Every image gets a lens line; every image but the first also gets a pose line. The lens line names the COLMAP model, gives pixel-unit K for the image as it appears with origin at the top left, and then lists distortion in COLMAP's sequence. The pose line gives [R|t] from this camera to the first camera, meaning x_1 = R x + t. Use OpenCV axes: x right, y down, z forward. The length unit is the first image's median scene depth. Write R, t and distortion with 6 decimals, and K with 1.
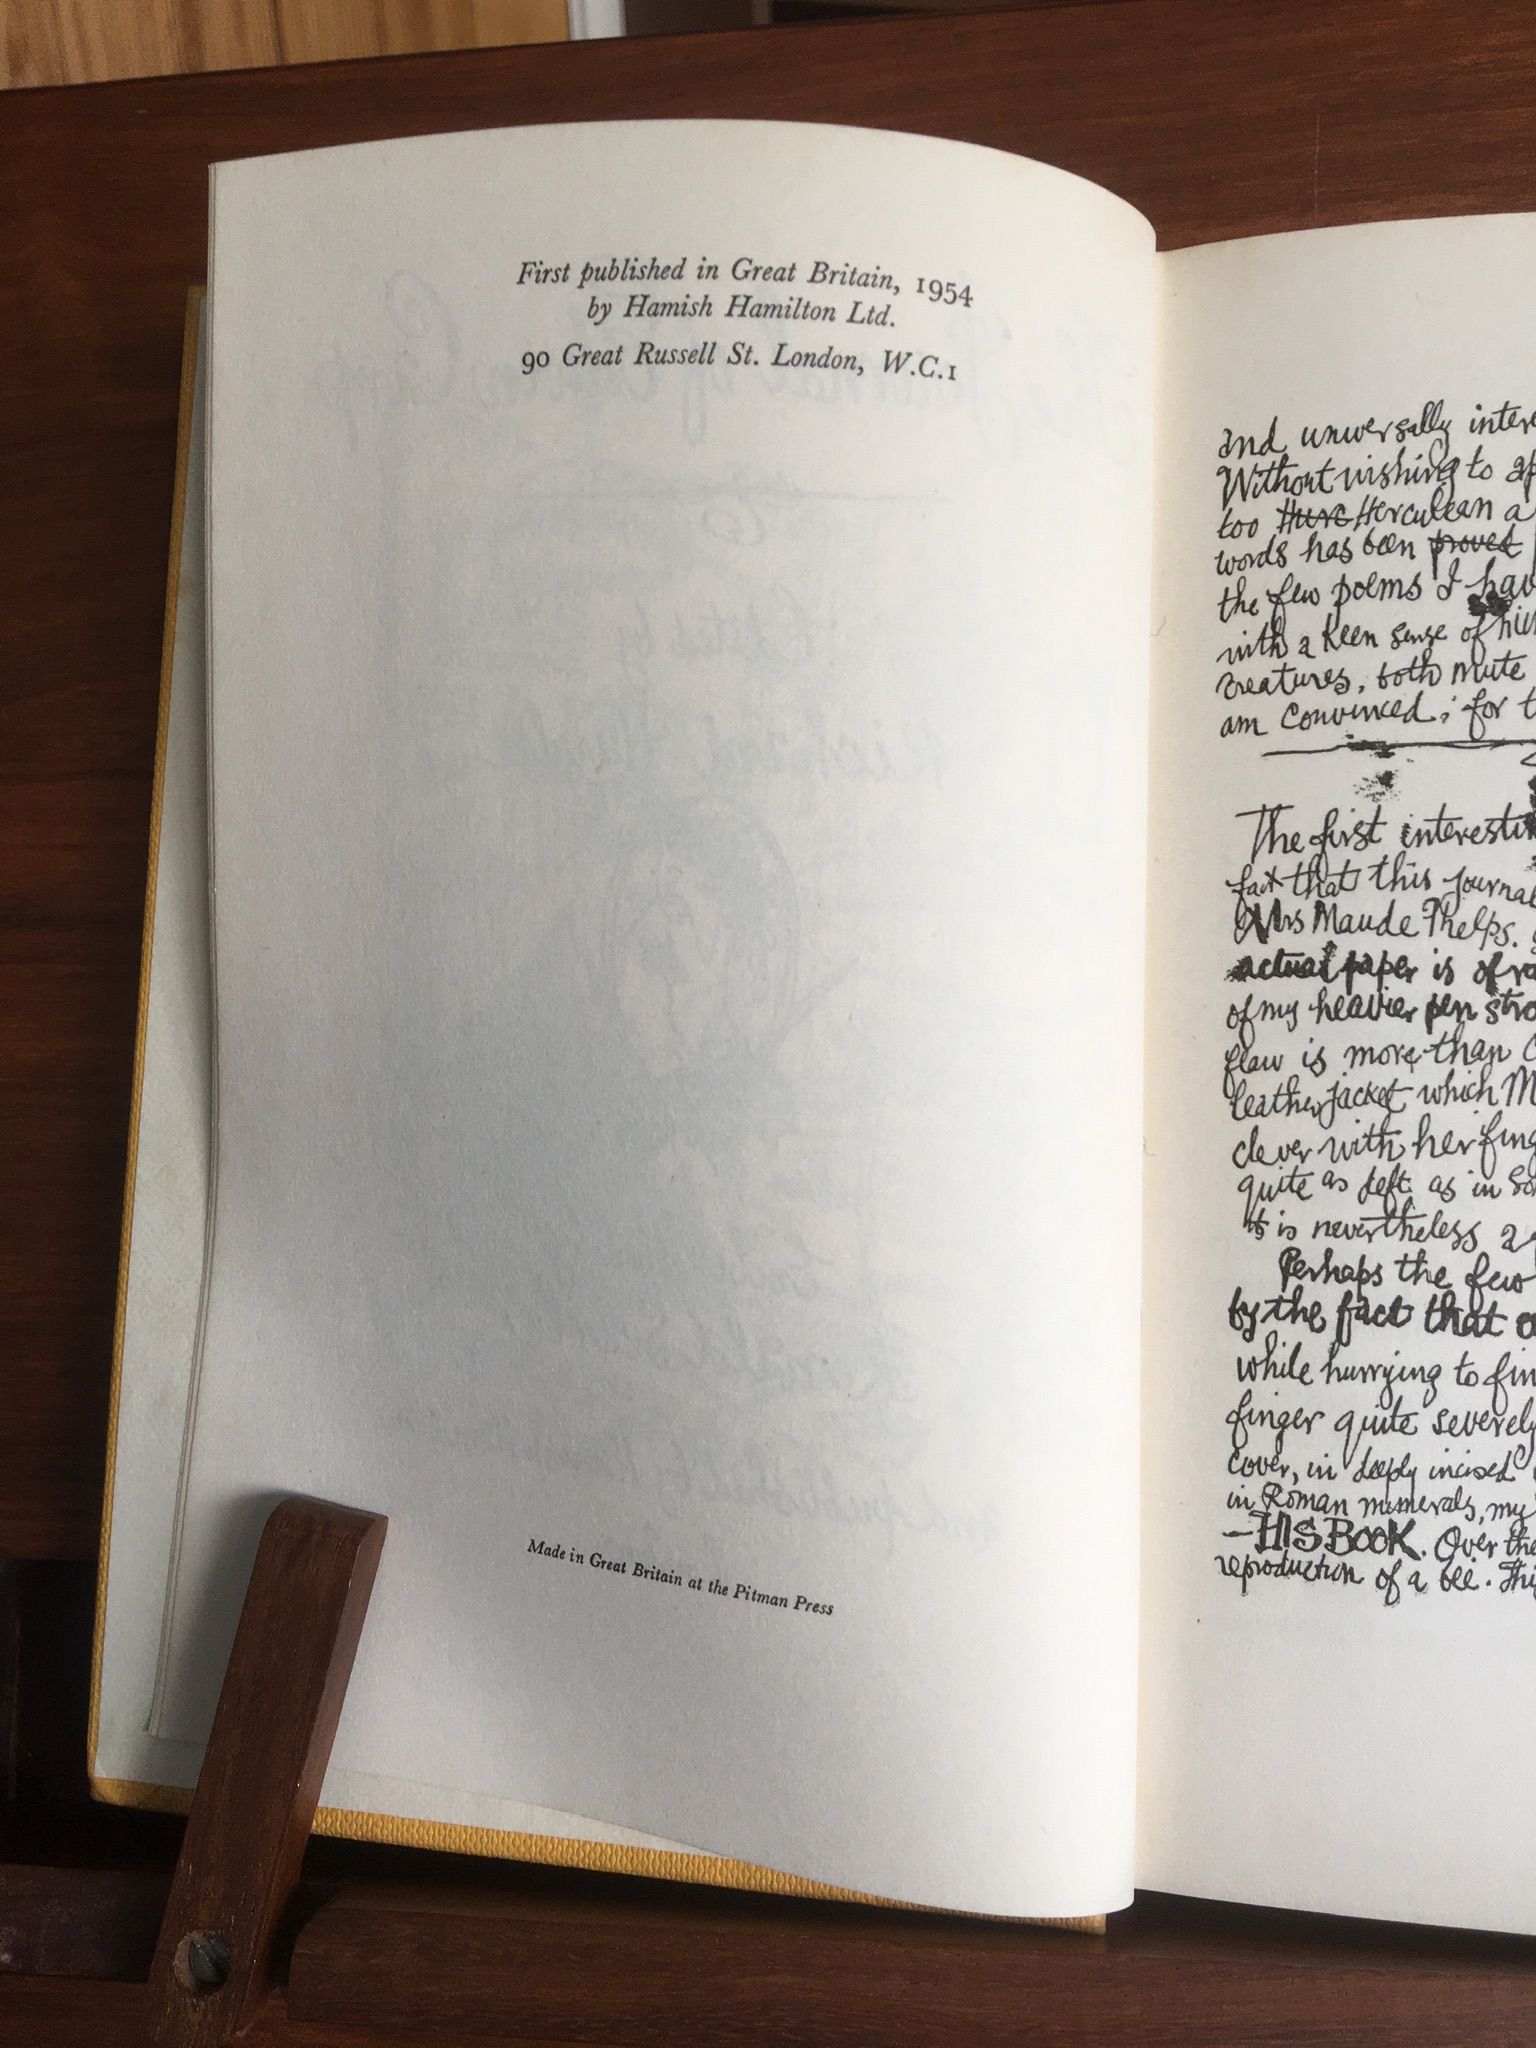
lens RADIAL K [[1737.4, 0, 770.4], [0, 1737.4, 1028.5], [0, 0, 1]] dist [0.019414, -0.055683]
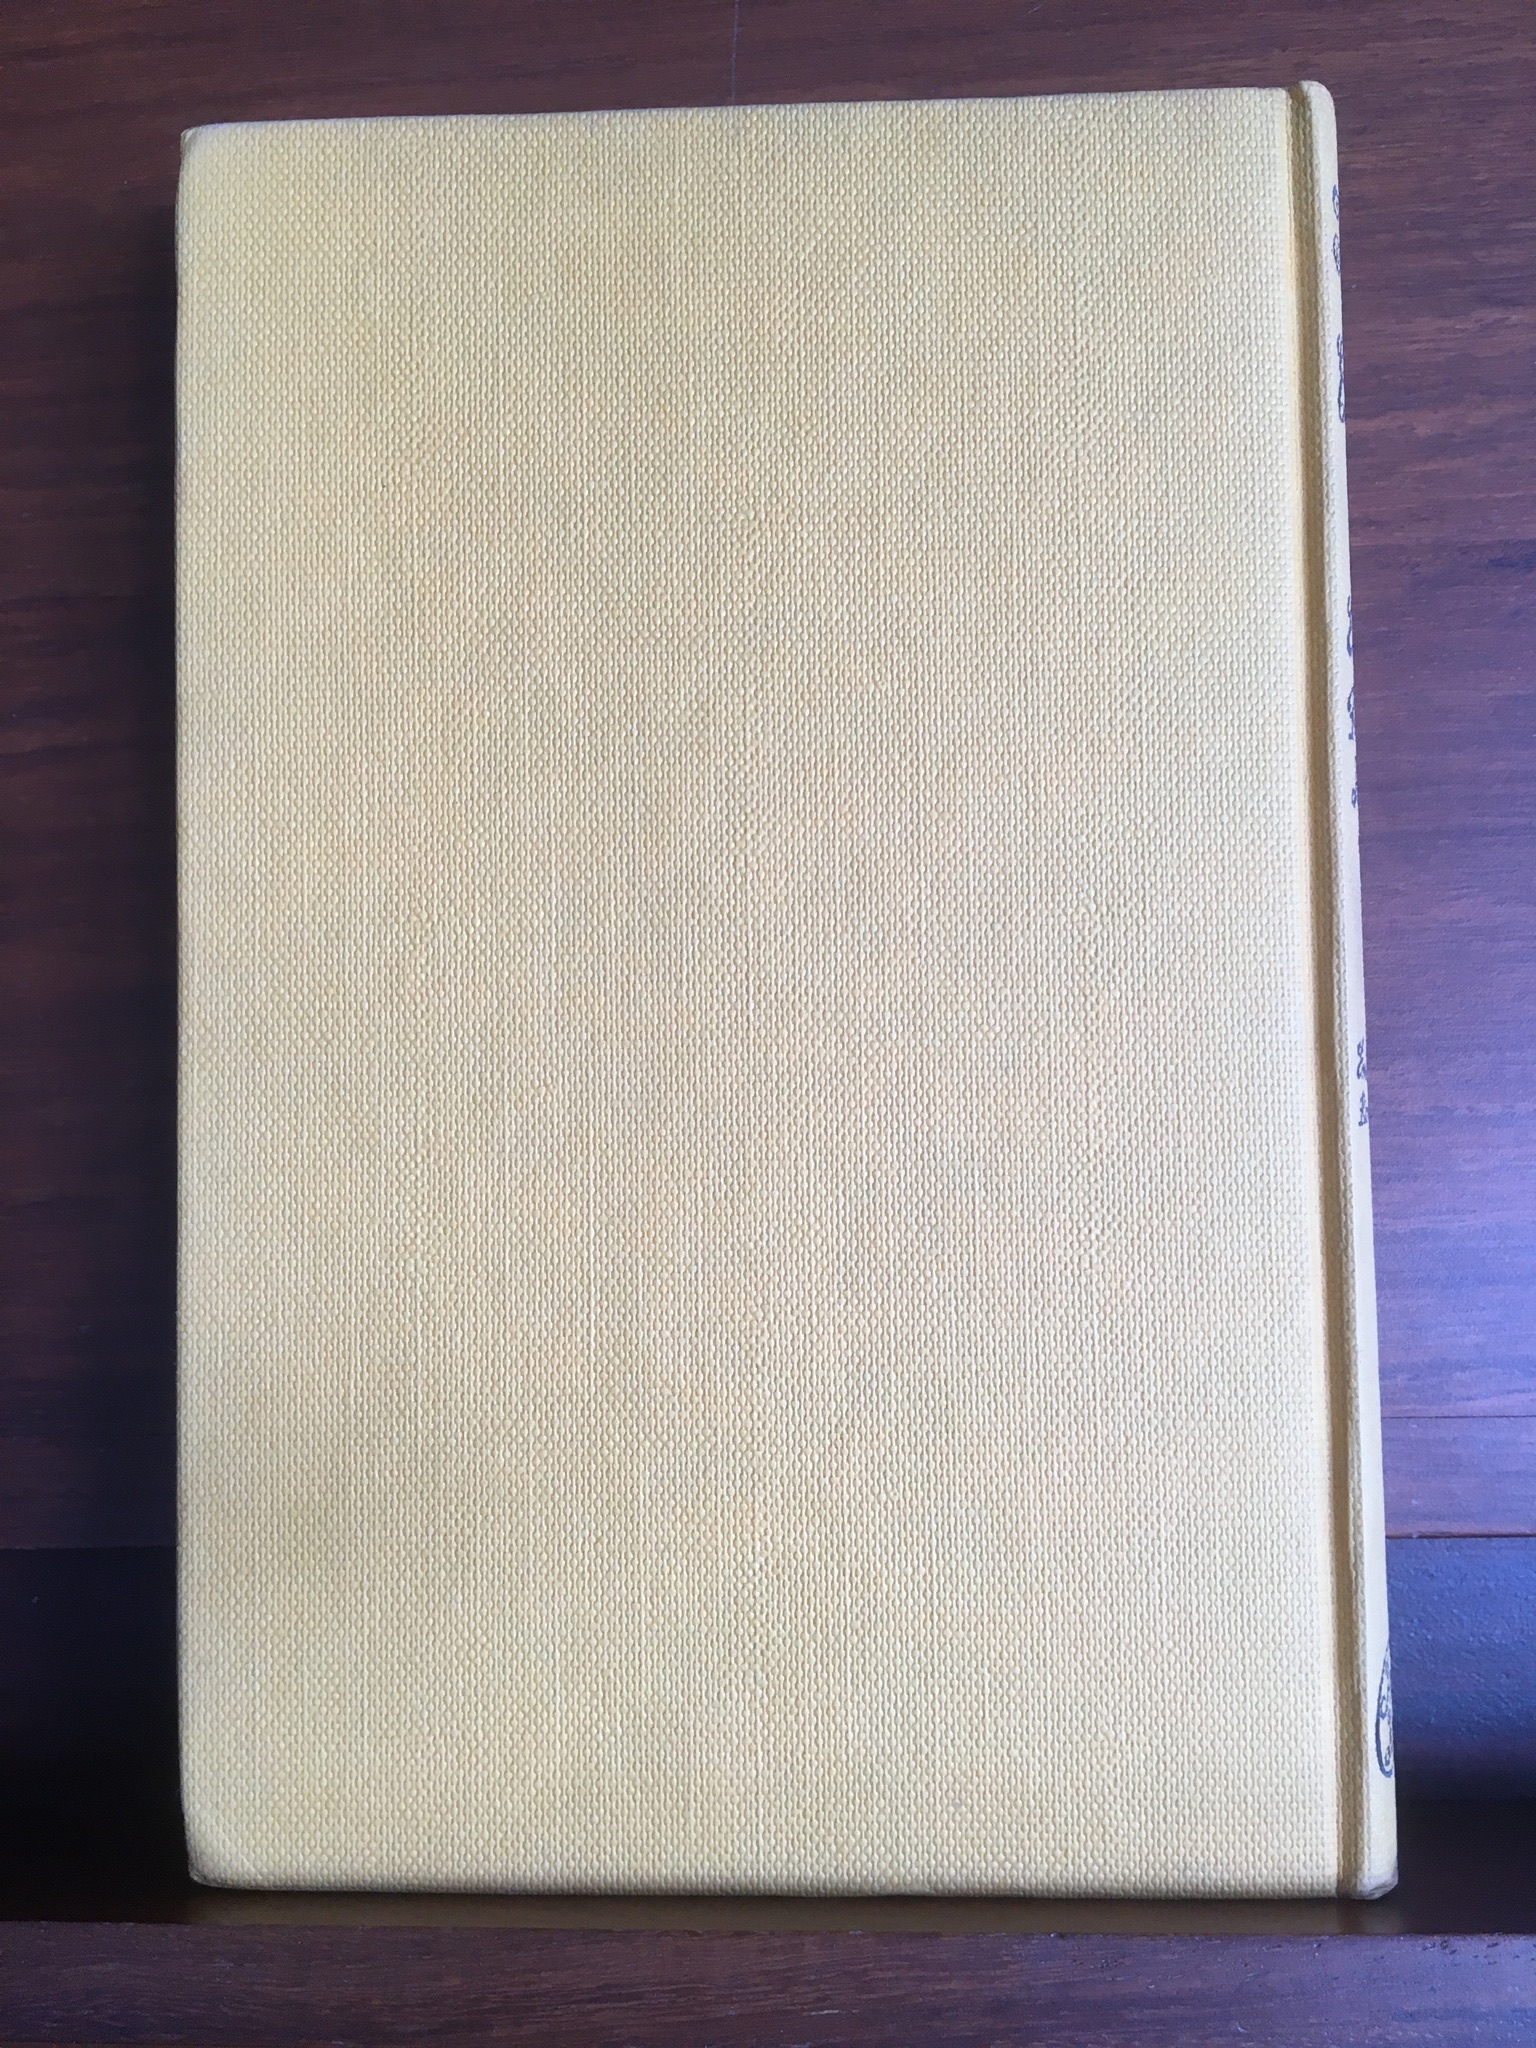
lens RADIAL K [[1737.4, 0, 773.9], [0, 1737.4, 1010.5], [0, 0, 1]] dist [0.019414, -0.055683]
pose [[0.995811, -0.018480, 0.089549, 0.304327], [0.012319, 0.997549, 0.068875, -0.052623], [-0.090603, -0.067484, 0.993598, 0.033870]]
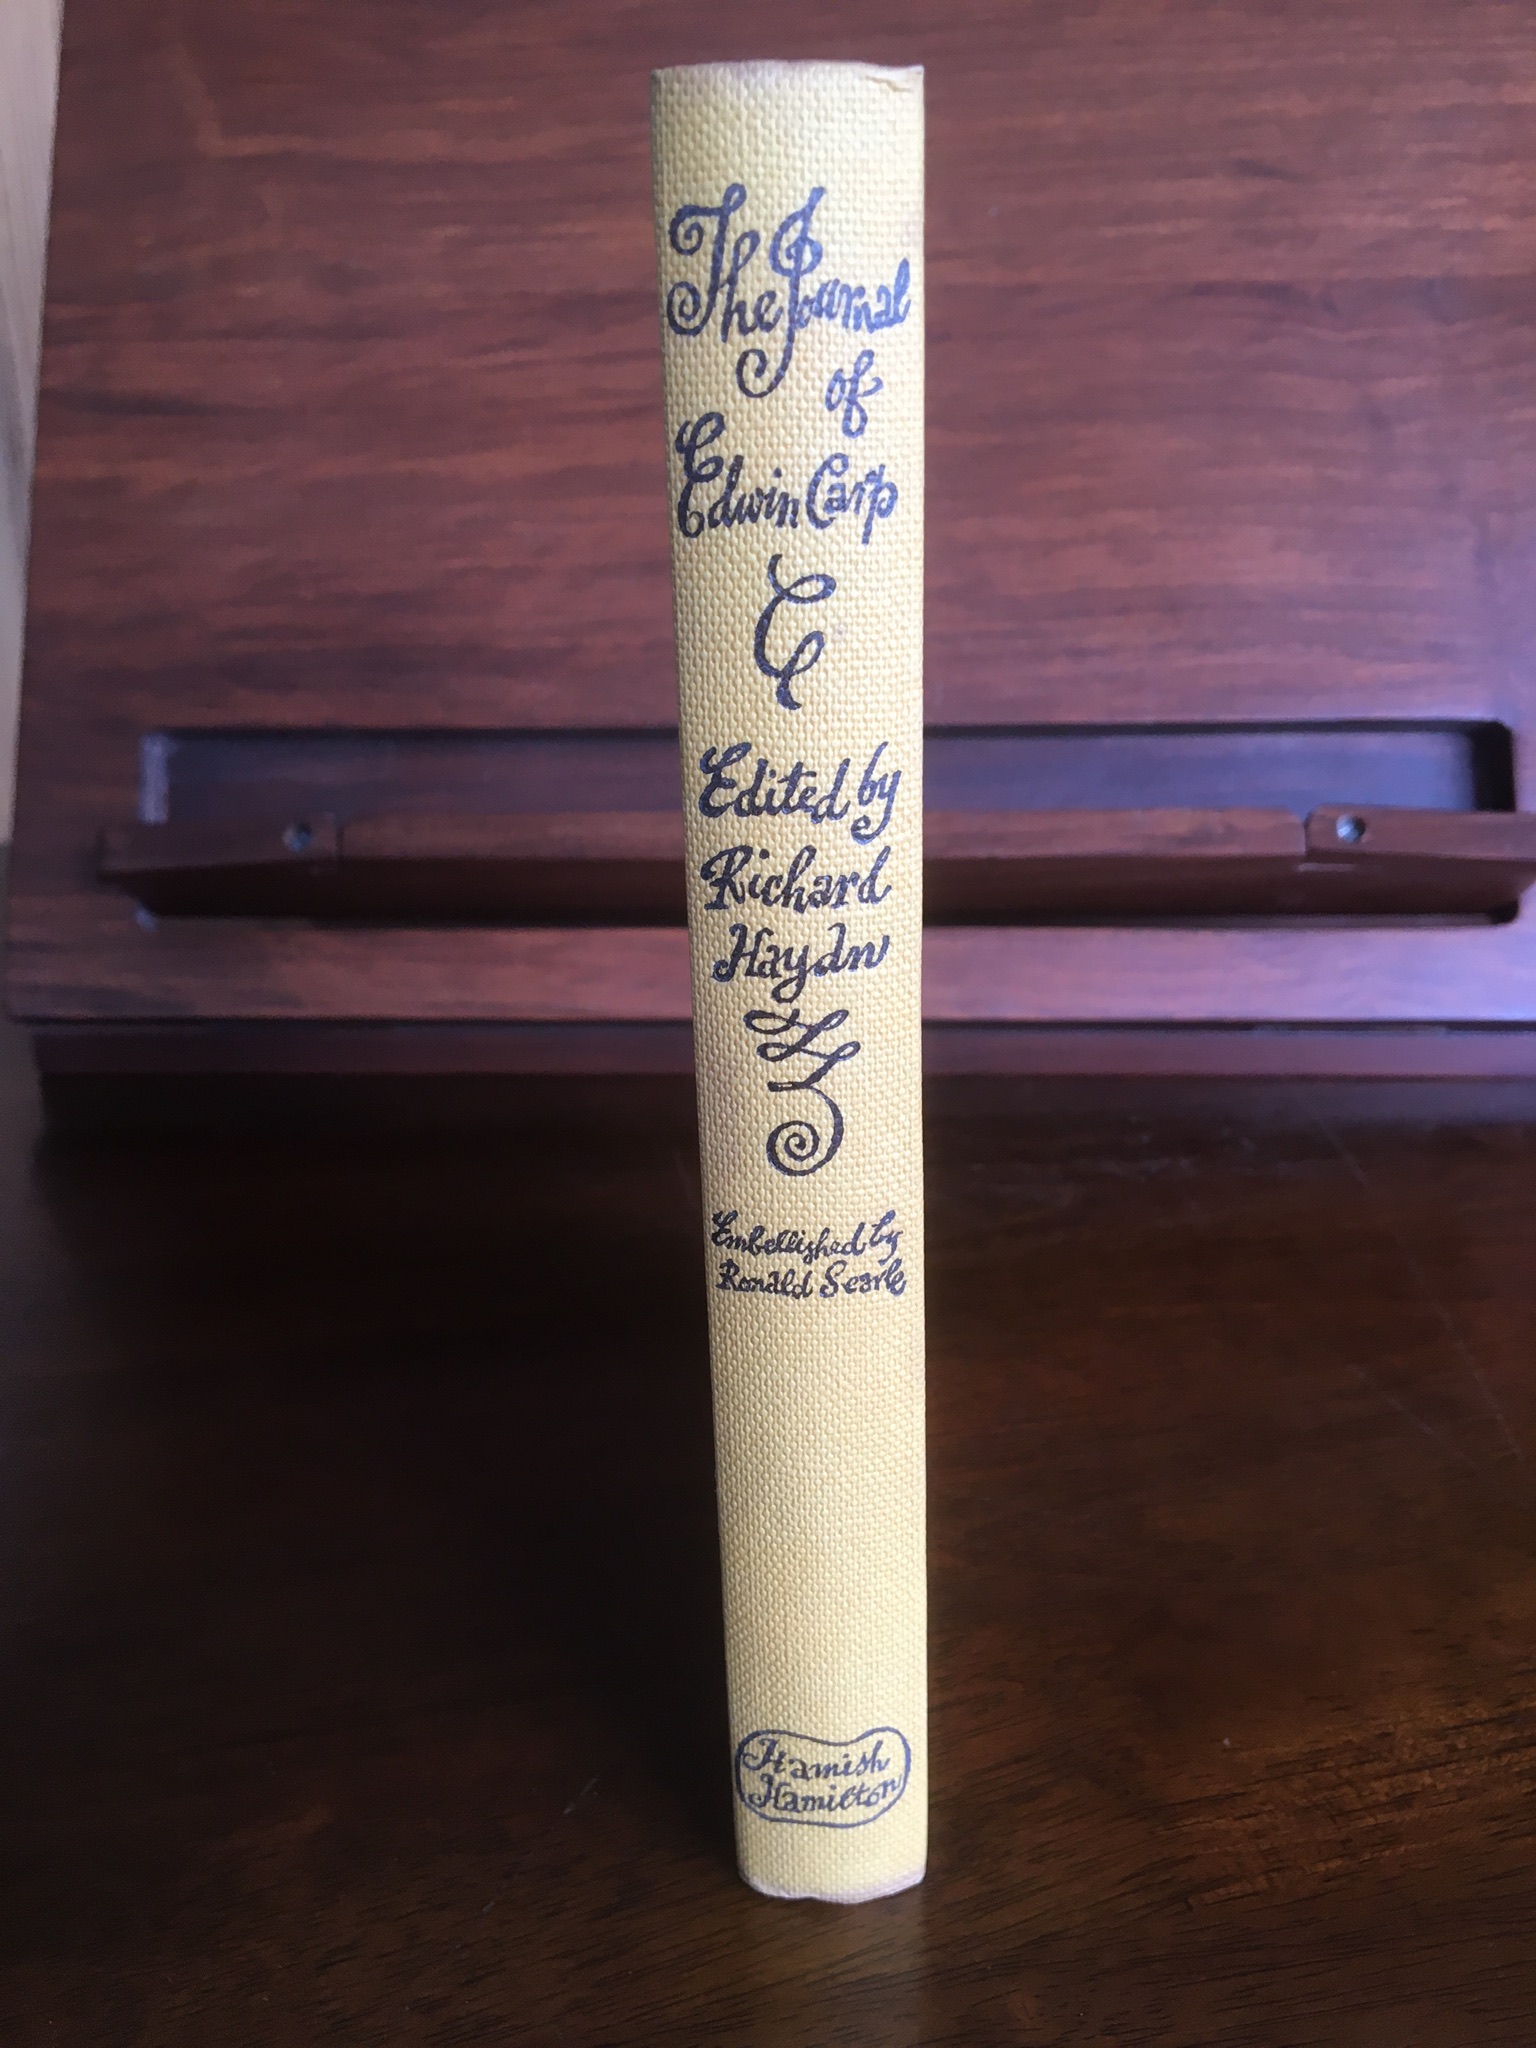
lens RADIAL K [[1917.4, 0, 779.7], [0, 1917.4, 1033.3], [0, 0, 1]] dist [0.006325, -0.061374]
pose [[0.994271, 0.011630, 0.106256, 0.017860], [-0.011168, 0.999925, -0.004941, 0.820612], [-0.106306, 0.003726, 0.994326, -1.510480]]
